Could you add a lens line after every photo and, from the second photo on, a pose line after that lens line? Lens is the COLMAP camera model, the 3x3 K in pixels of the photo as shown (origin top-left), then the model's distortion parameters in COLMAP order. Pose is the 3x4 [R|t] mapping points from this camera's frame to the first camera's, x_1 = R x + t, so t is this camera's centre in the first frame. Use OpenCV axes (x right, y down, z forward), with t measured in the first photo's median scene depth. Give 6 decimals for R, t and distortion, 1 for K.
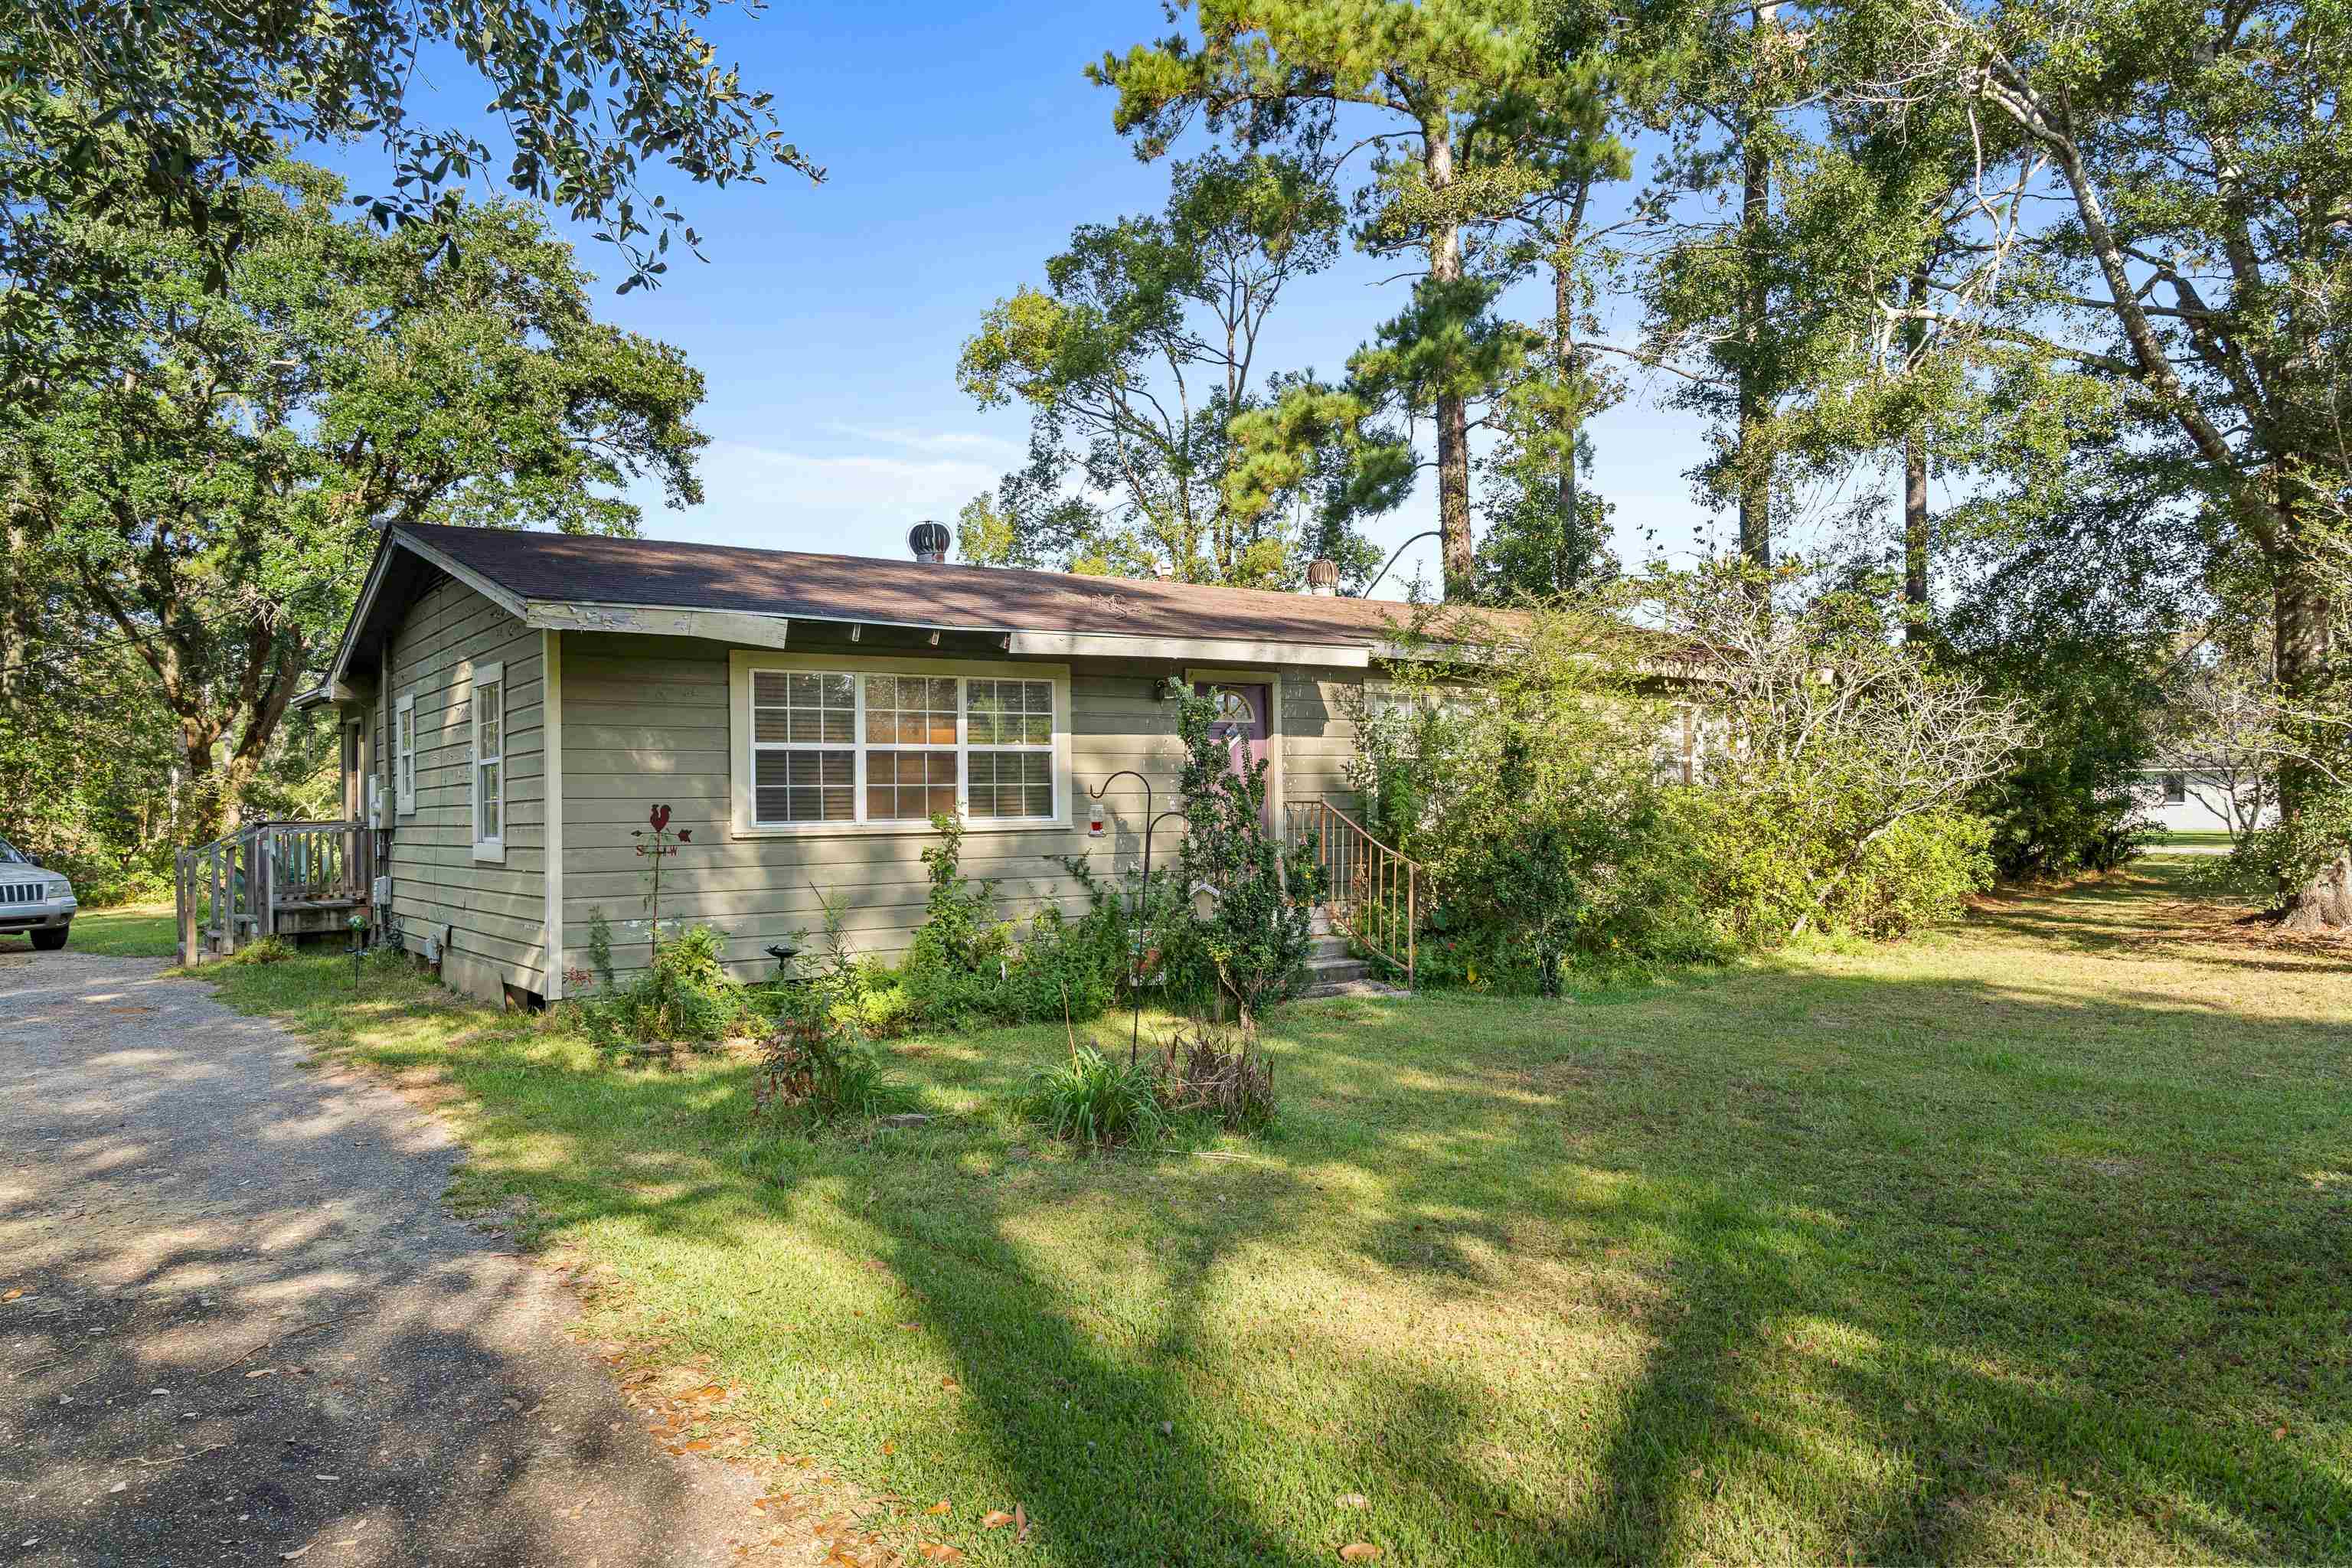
lens RADIAL K [[1623.8, 0, 1180.1], [0, 1623.8, 786.1], [0, 0, 1]] dist [-0.020802, 0.011735]
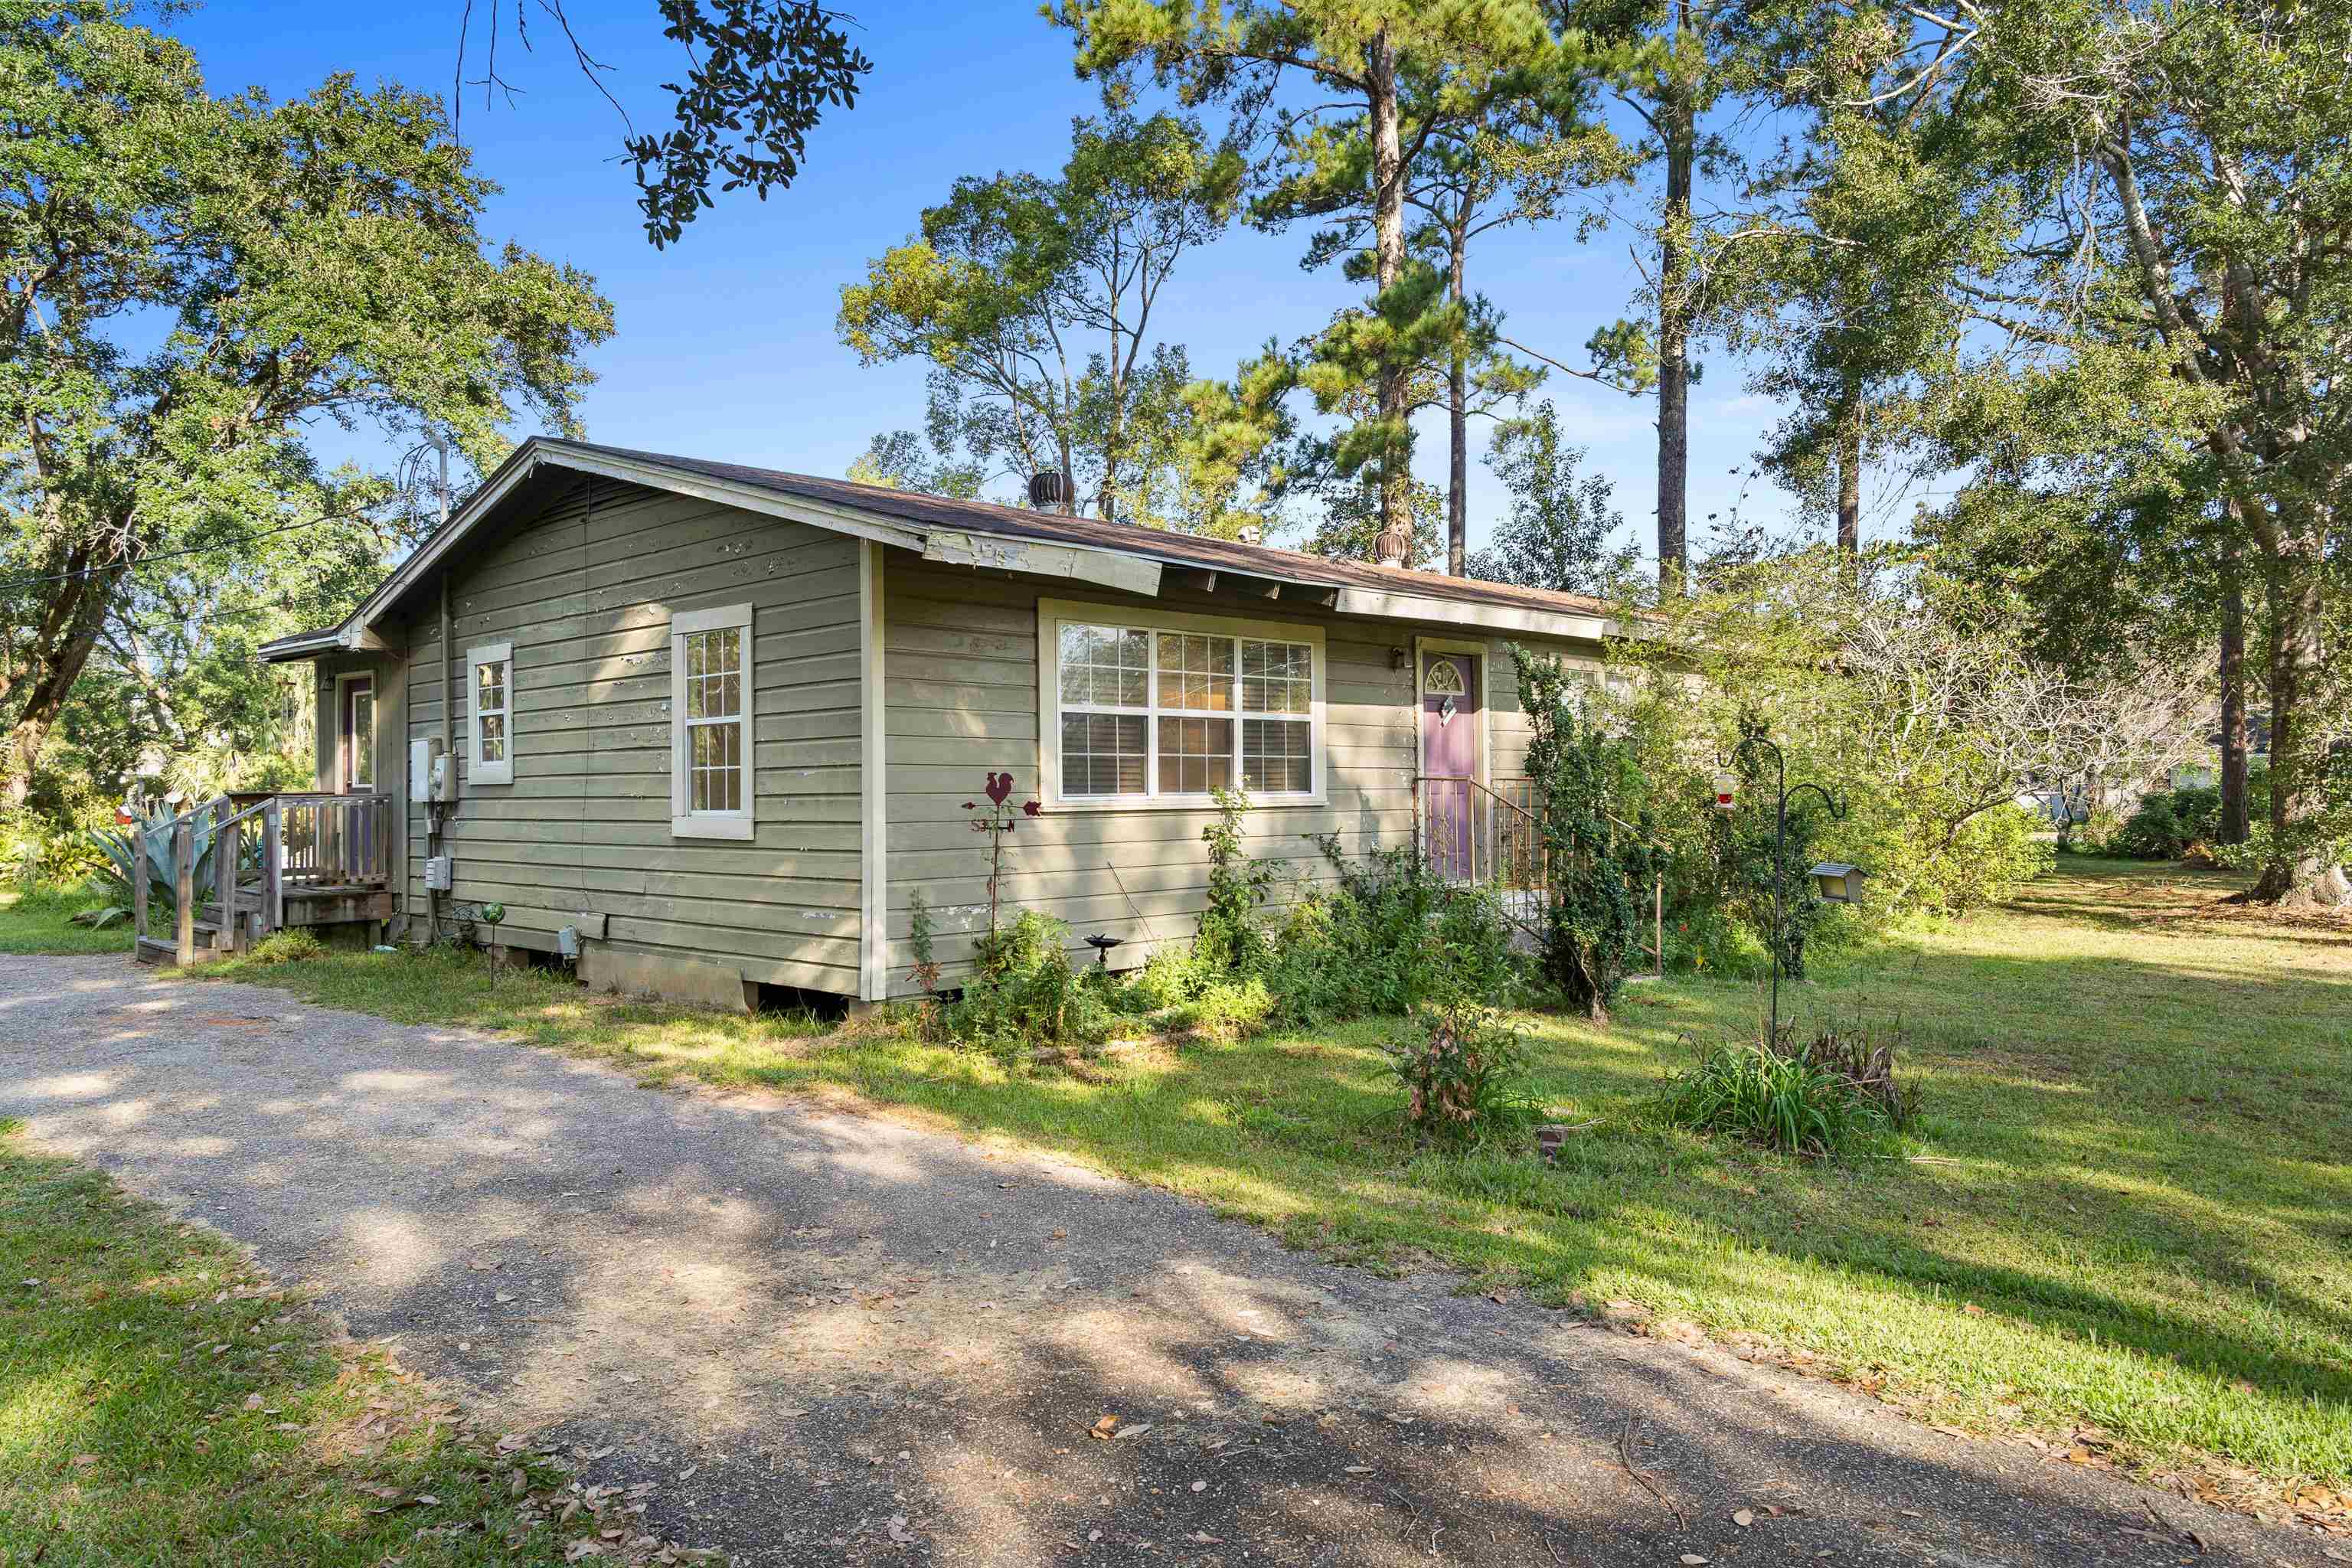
lens RADIAL K [[1623.8, 0, 1175.0], [0, 1623.8, 785.4], [0, 0, 1]] dist [-0.020802, 0.011735]
pose [[0.982964, 0.008781, 0.183591, -0.322418], [-0.010433, 0.999913, 0.008033, 0.008341], [-0.183504, -0.009811, 0.982970, 0.108344]]
